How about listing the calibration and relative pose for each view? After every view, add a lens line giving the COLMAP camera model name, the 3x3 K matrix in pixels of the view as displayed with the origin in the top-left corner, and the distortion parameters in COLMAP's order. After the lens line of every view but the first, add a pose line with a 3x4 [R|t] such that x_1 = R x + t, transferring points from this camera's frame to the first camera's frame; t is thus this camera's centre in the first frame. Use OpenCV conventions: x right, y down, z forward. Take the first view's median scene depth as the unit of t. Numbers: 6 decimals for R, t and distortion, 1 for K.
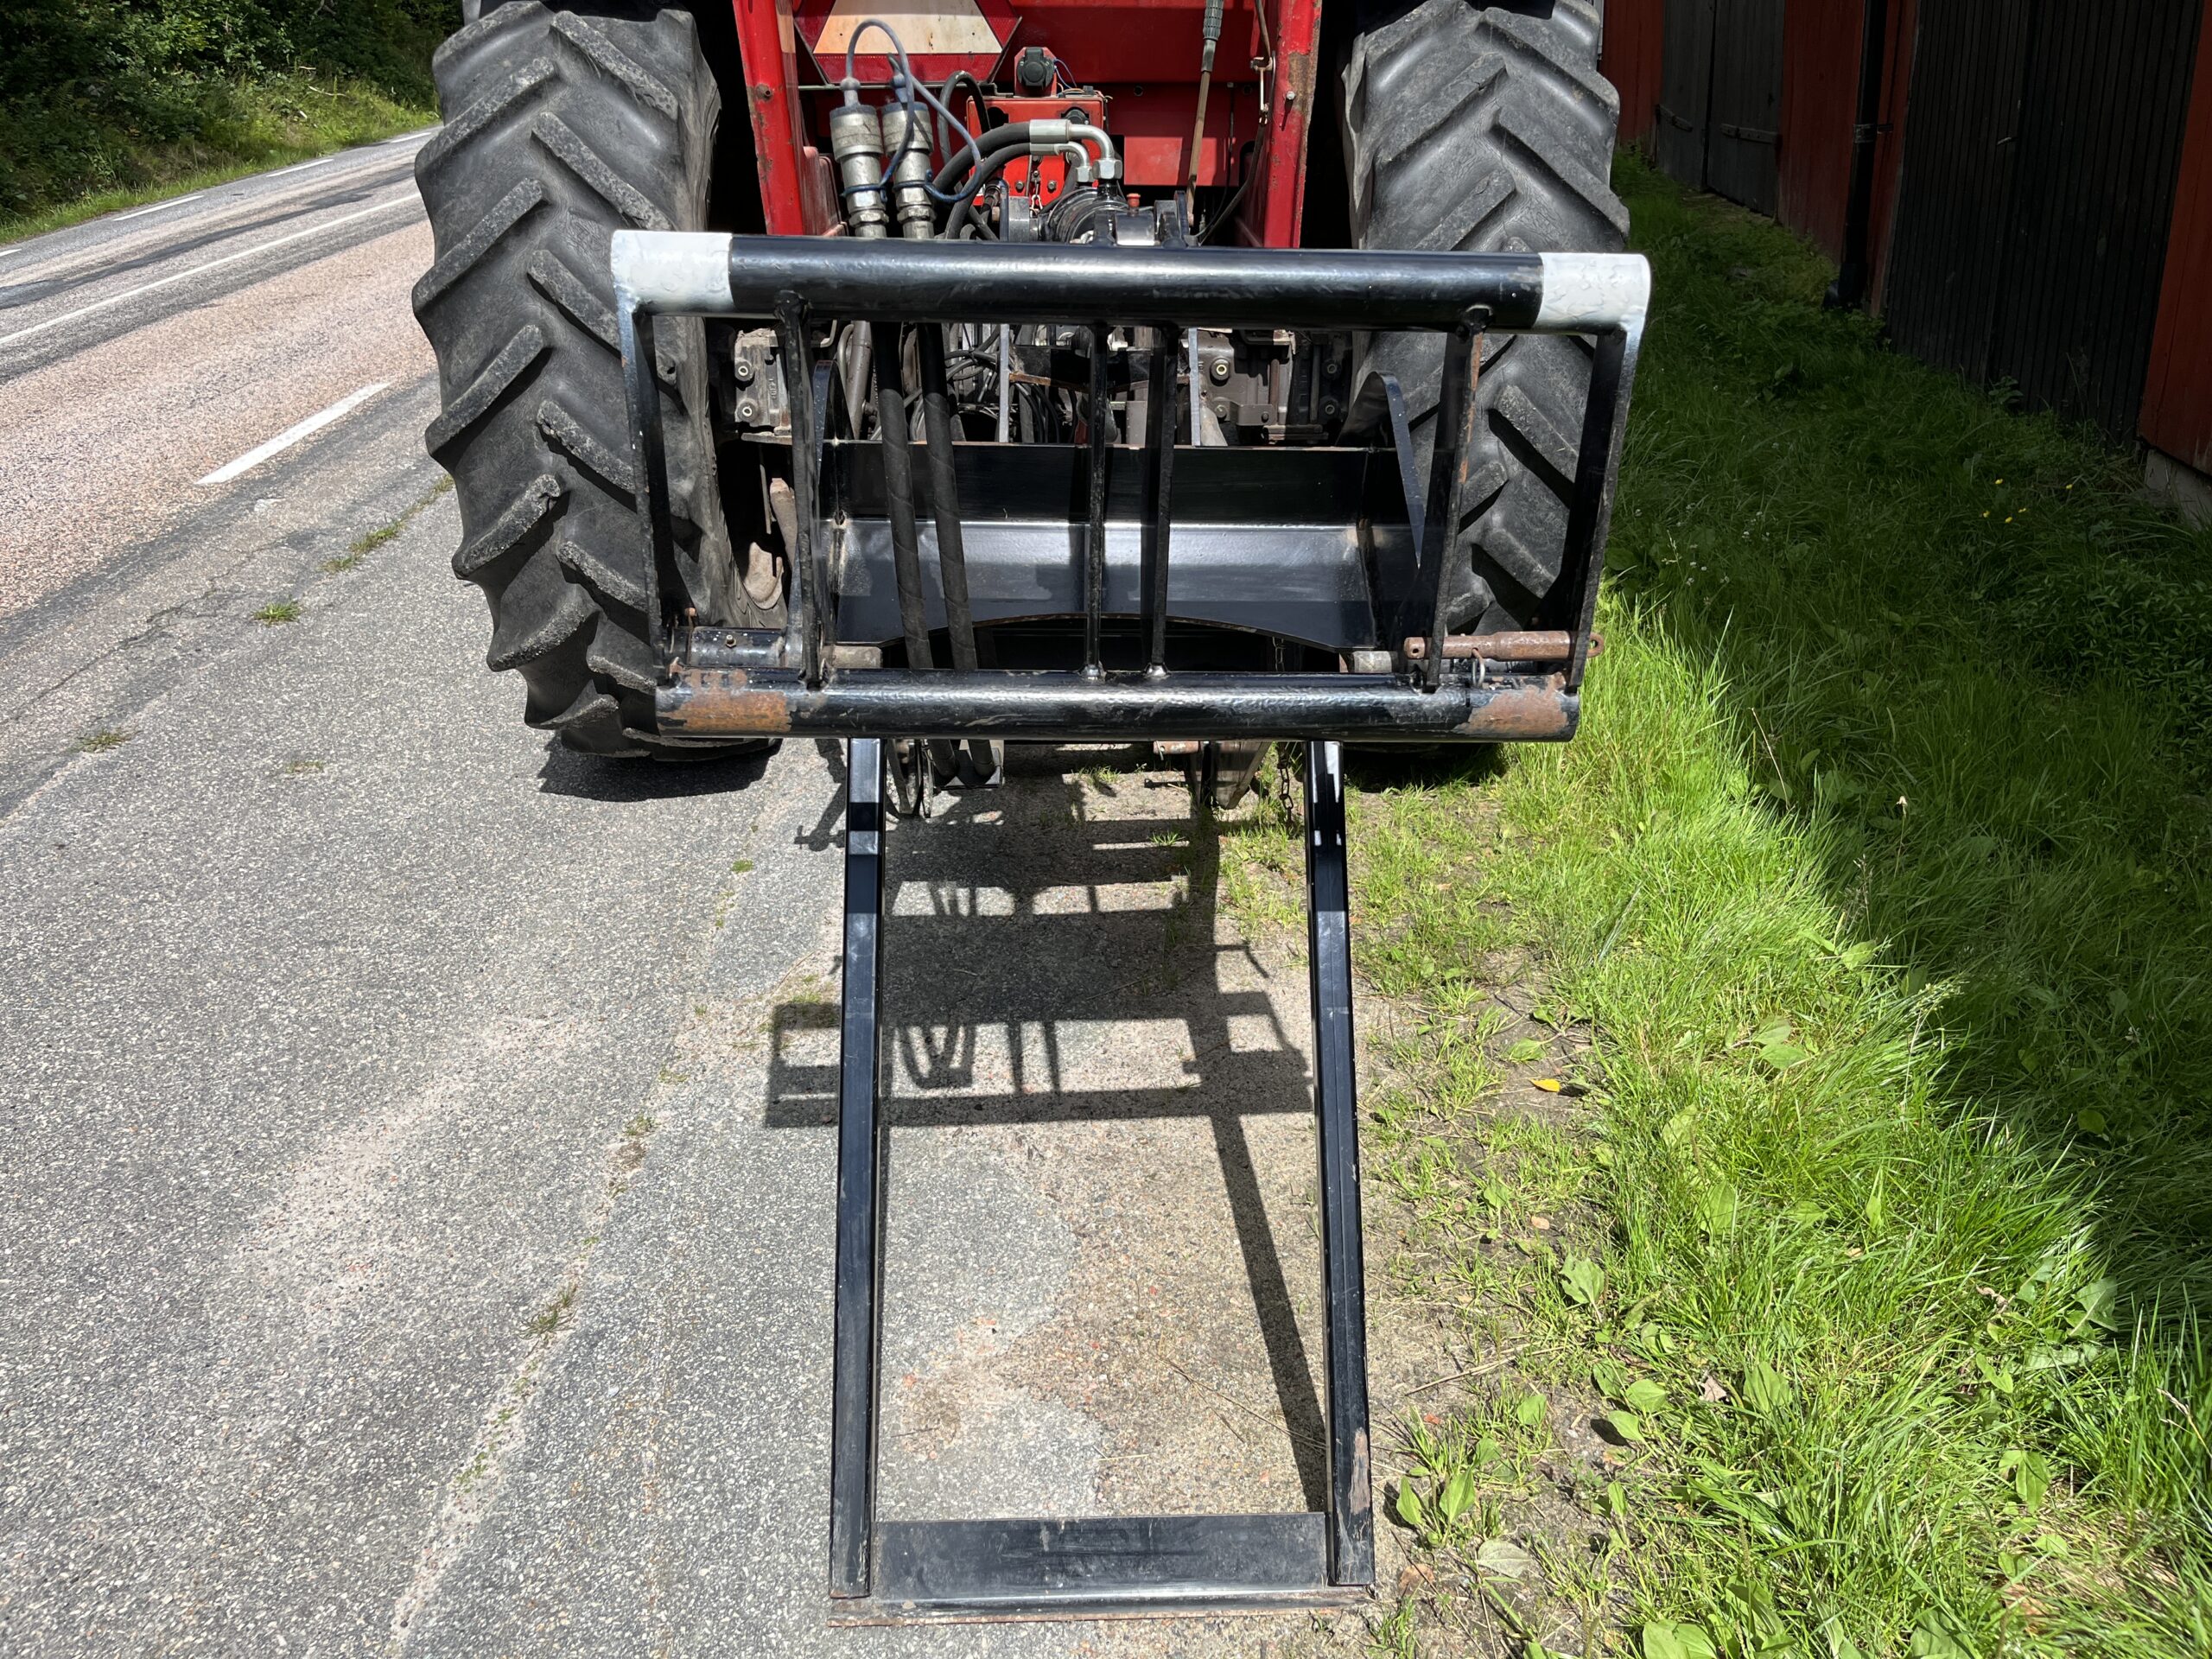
lens RADIAL K [[1681.3, 0, 1100.3], [0, 1681.3, 821.3], [0, 0, 1]] dist [0.062689, -0.094900]
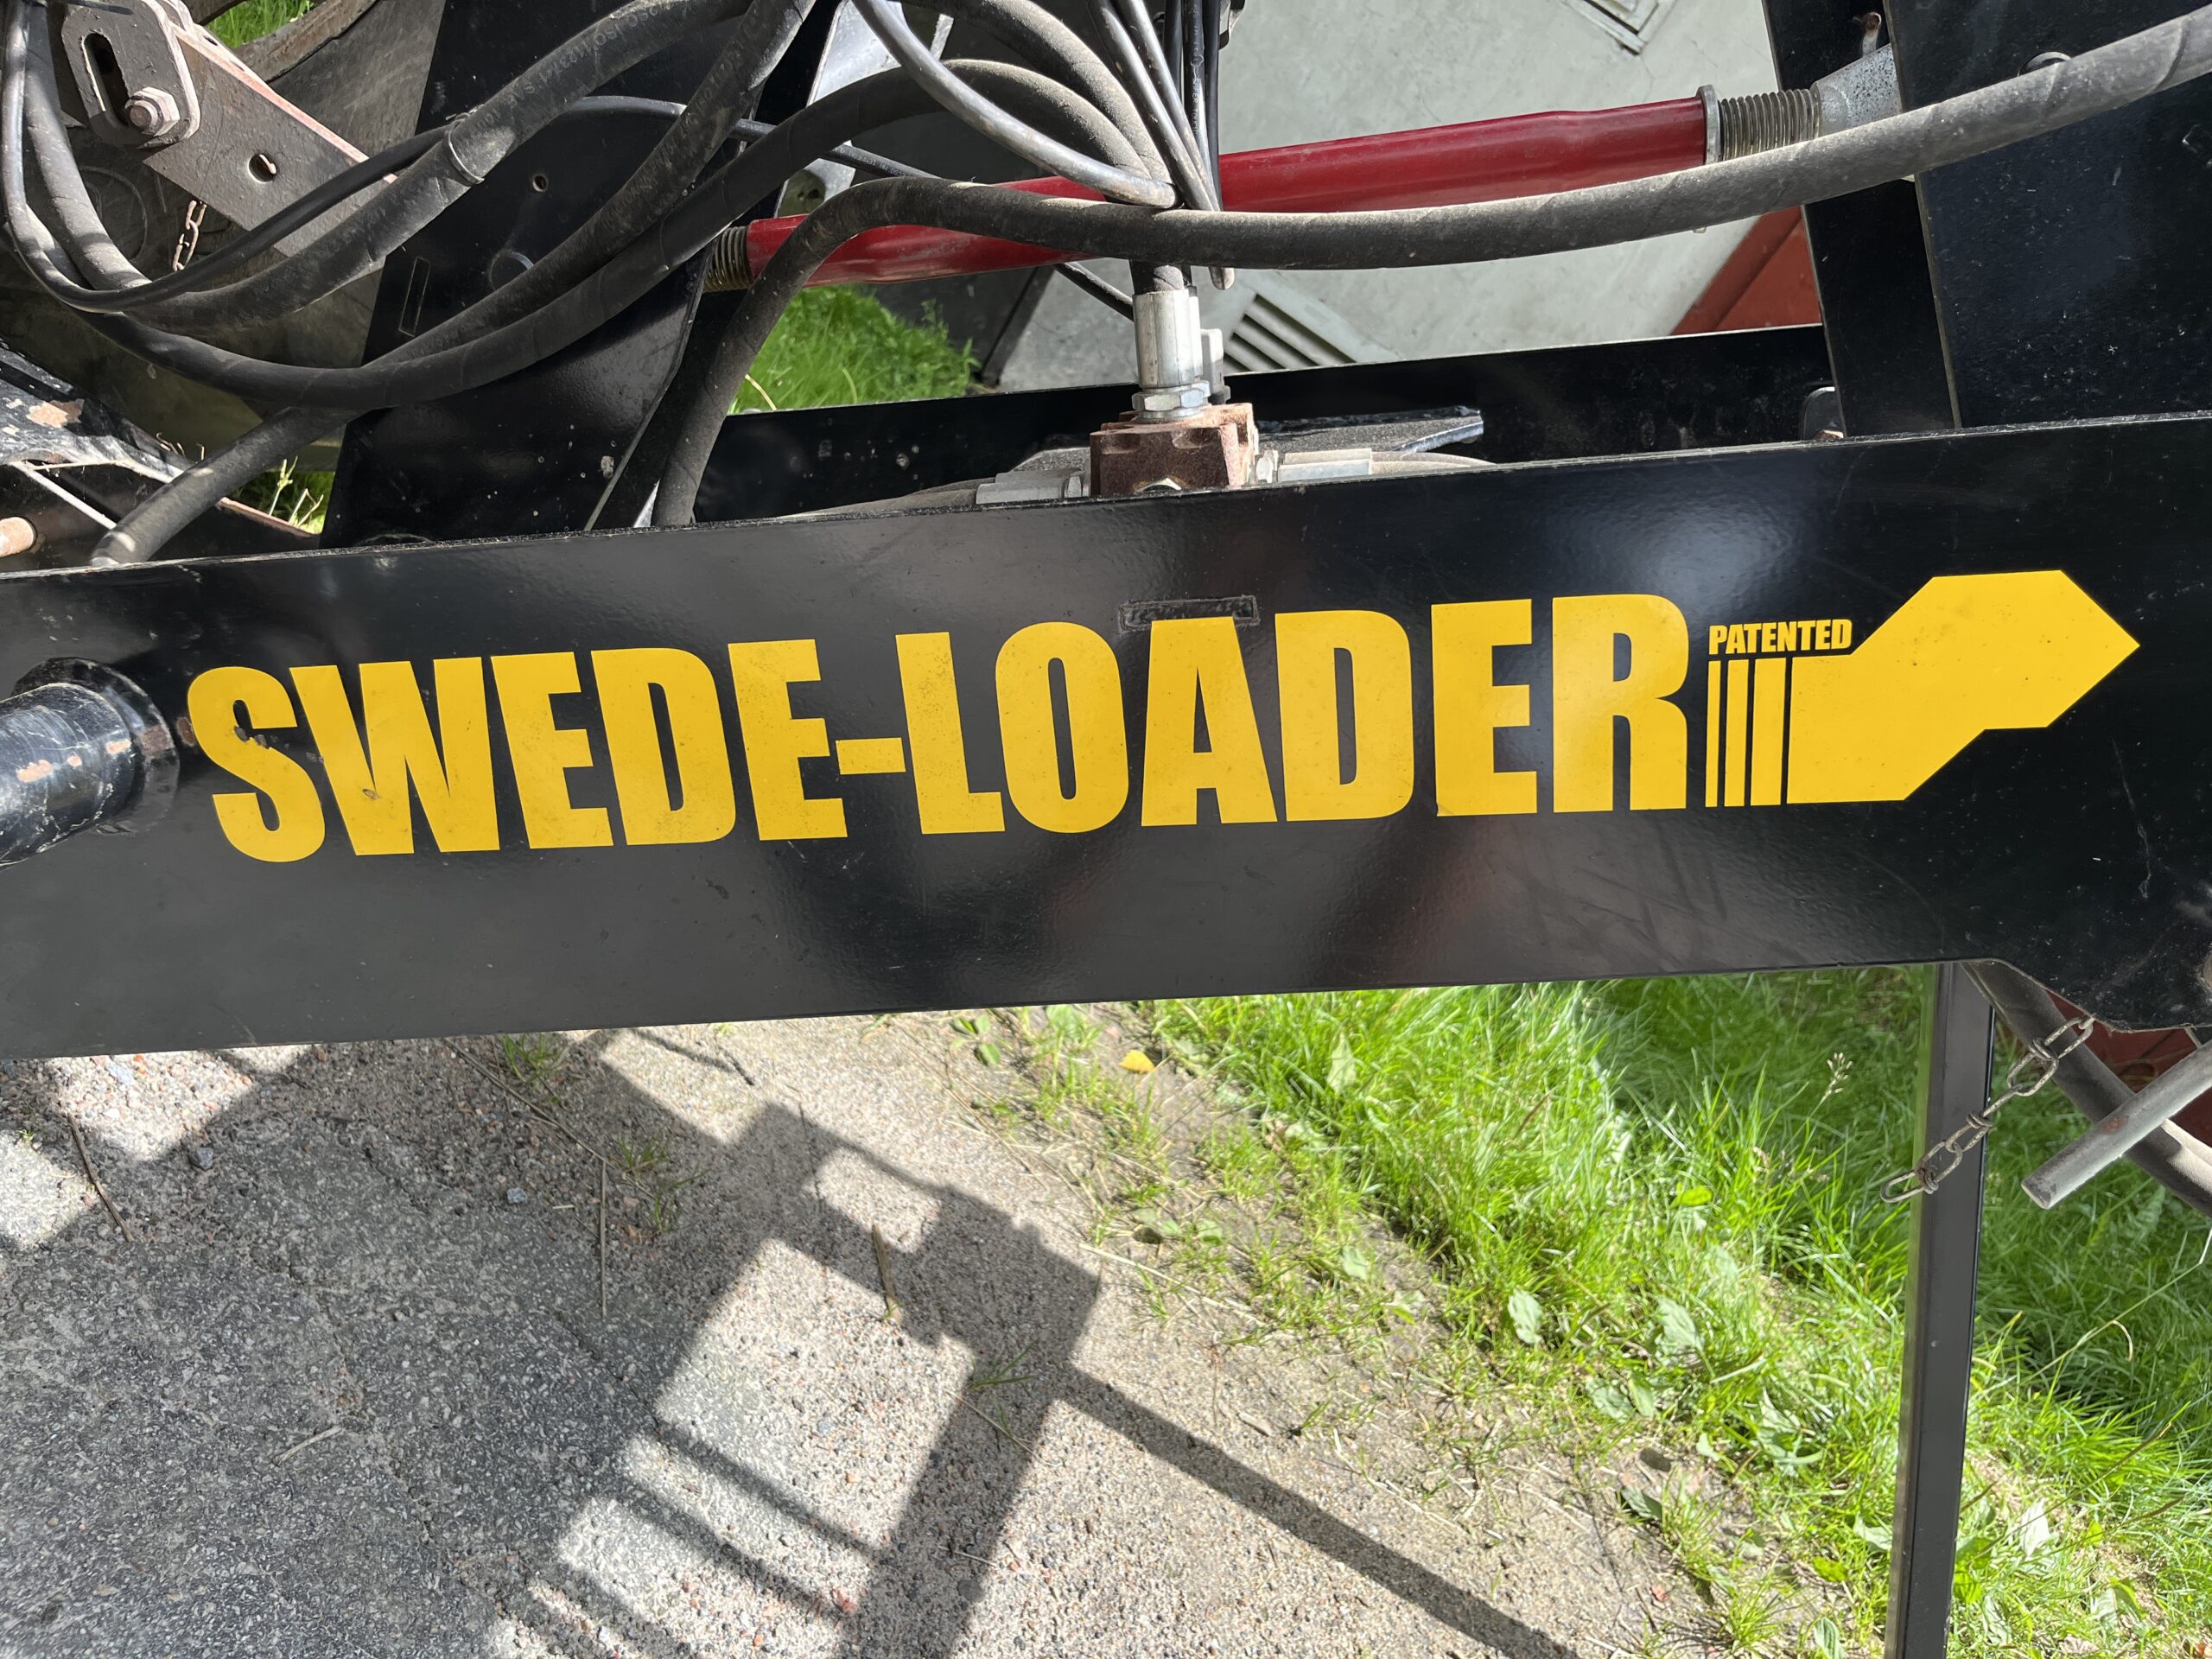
lens RADIAL K [[1711.3, 0, 1122.1], [0, 1711.3, 820.6], [0, 0, 1]] dist [0.064088, -0.110454]
pose [[0.190494, -0.316180, 0.929377, -0.345968], [-0.091918, 0.936809, 0.337549, -0.169924], [-0.977376, -0.149728, 0.149394, 0.813416]]
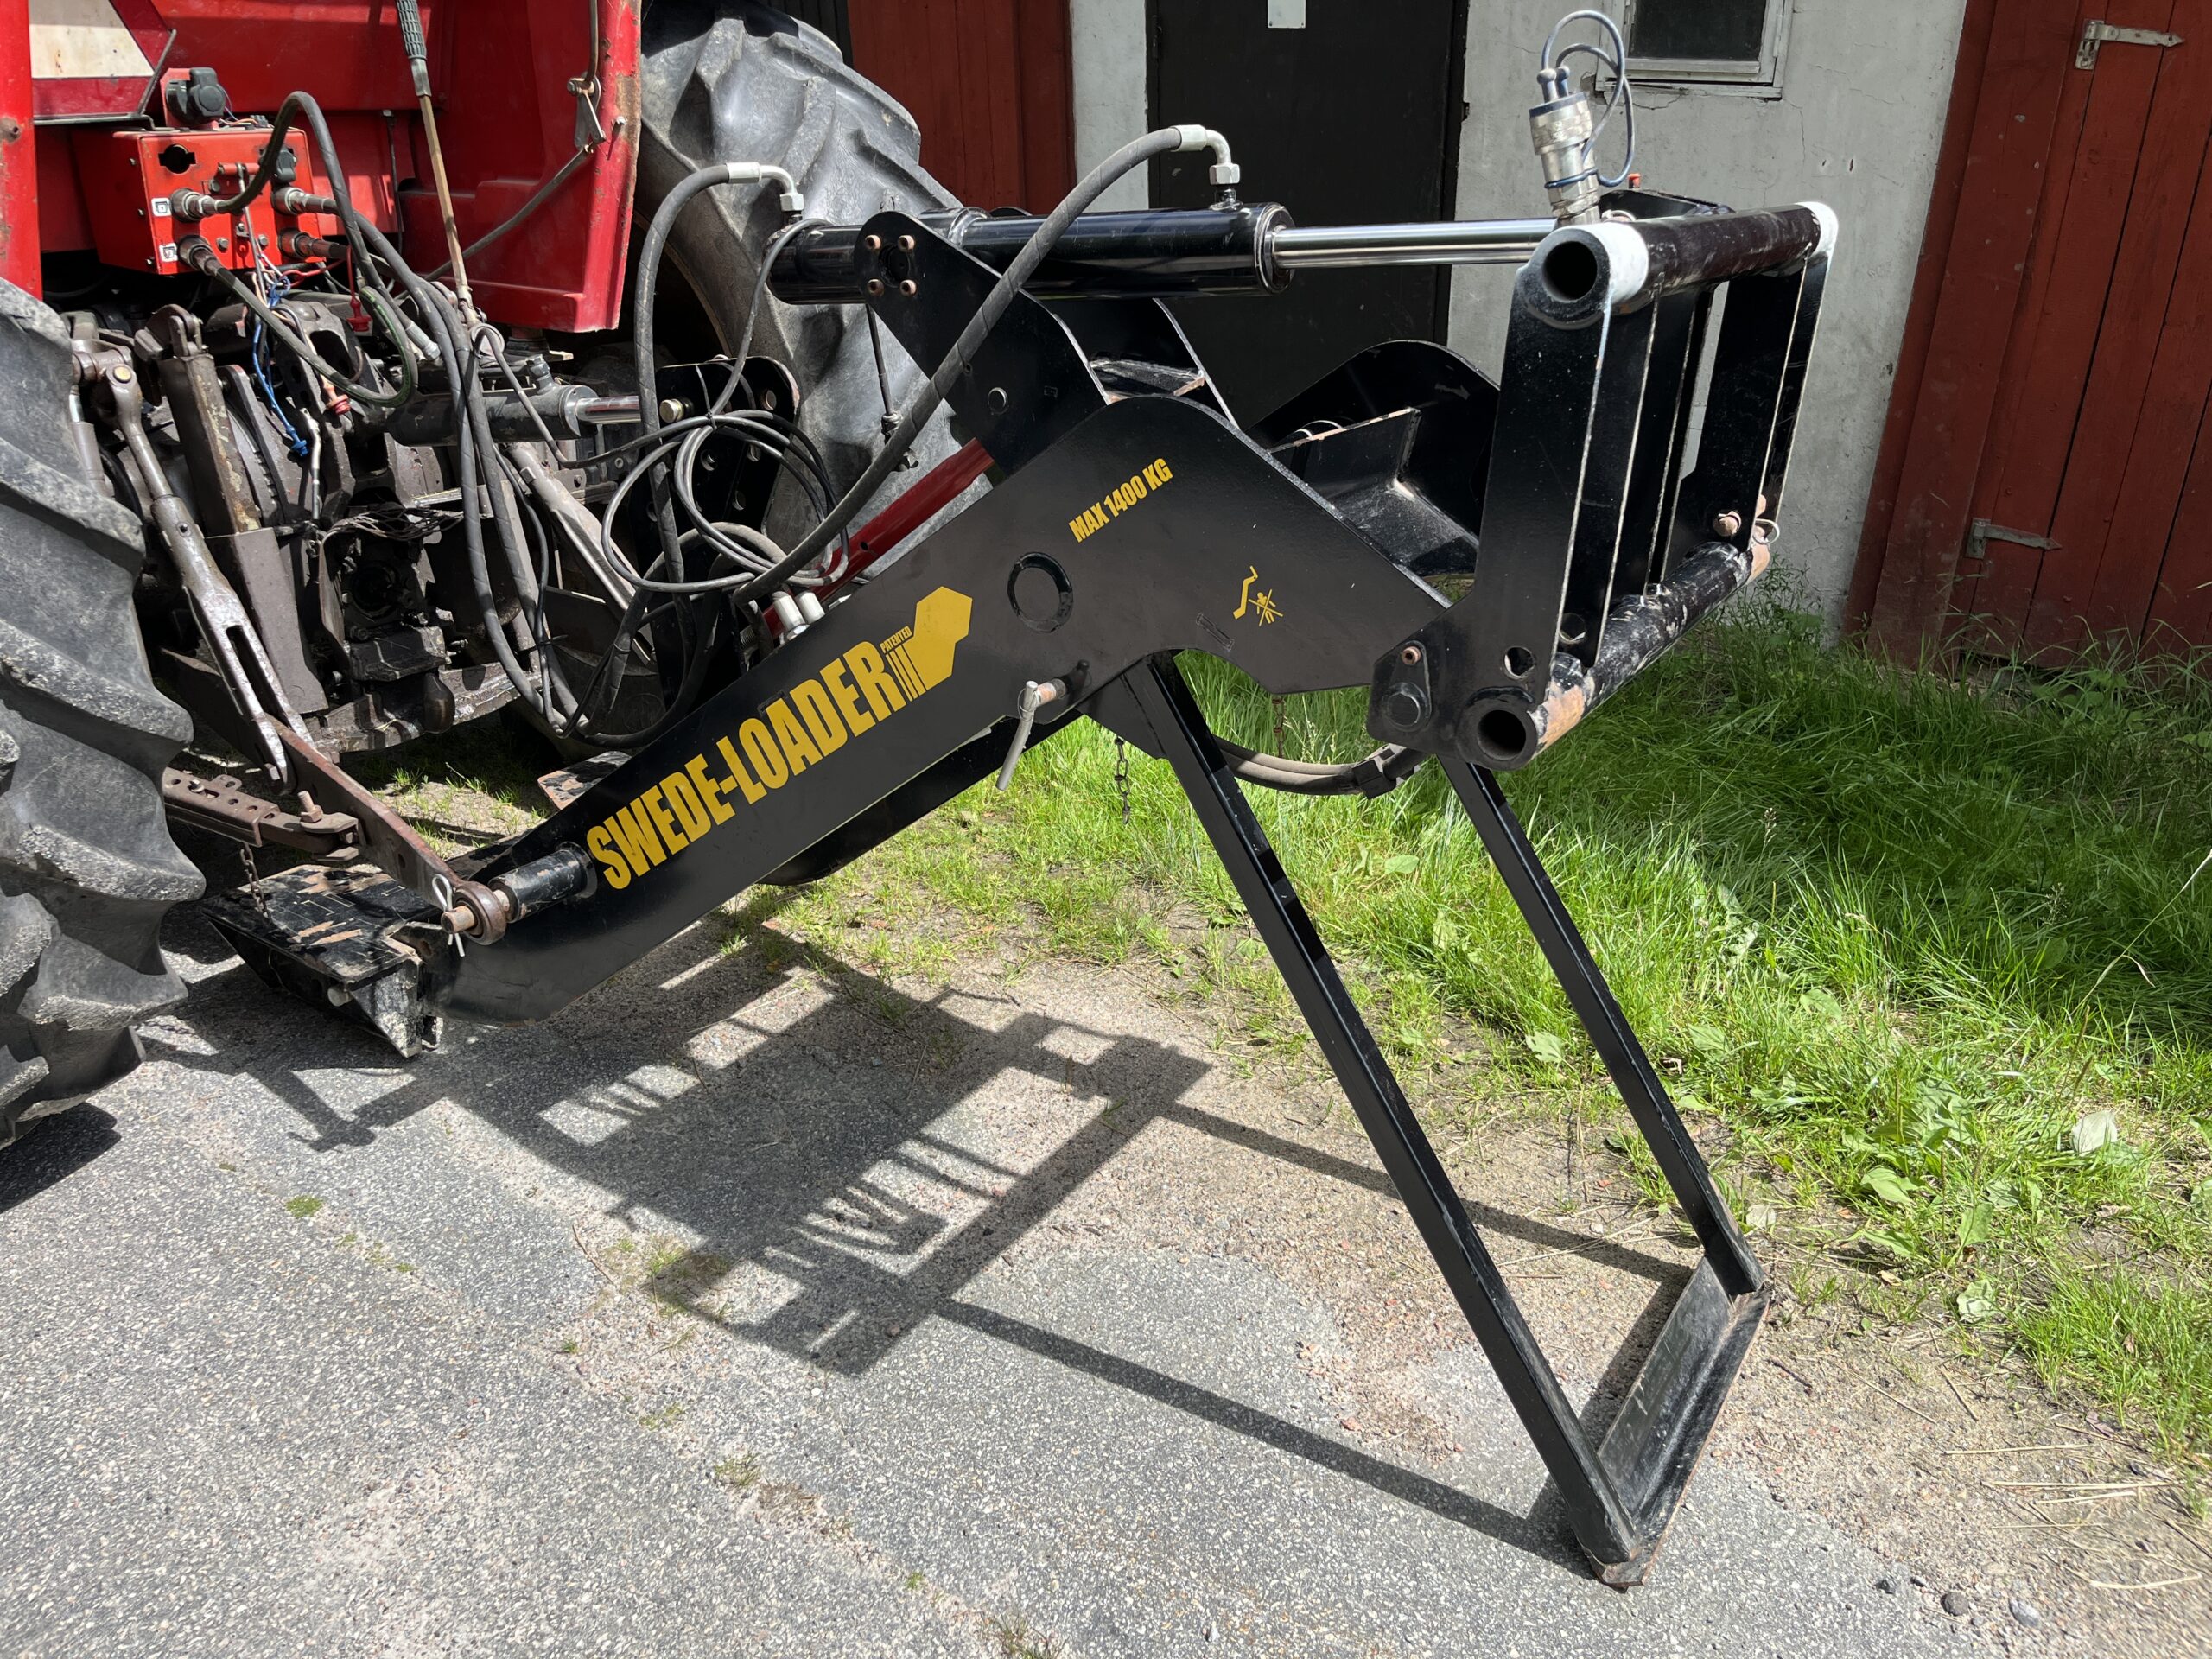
lens RADIAL K [[1693.7, 0, 1100.8], [0, 1693.7, 817.8], [0, 0, 1]] dist [0.099854, -0.135821]
pose [[0.578174, -0.316980, 0.751824, -0.582011], [0.342087, 0.930725, 0.129334, -0.118021], [-0.740737, 0.182412, 0.646556, 0.296707]]
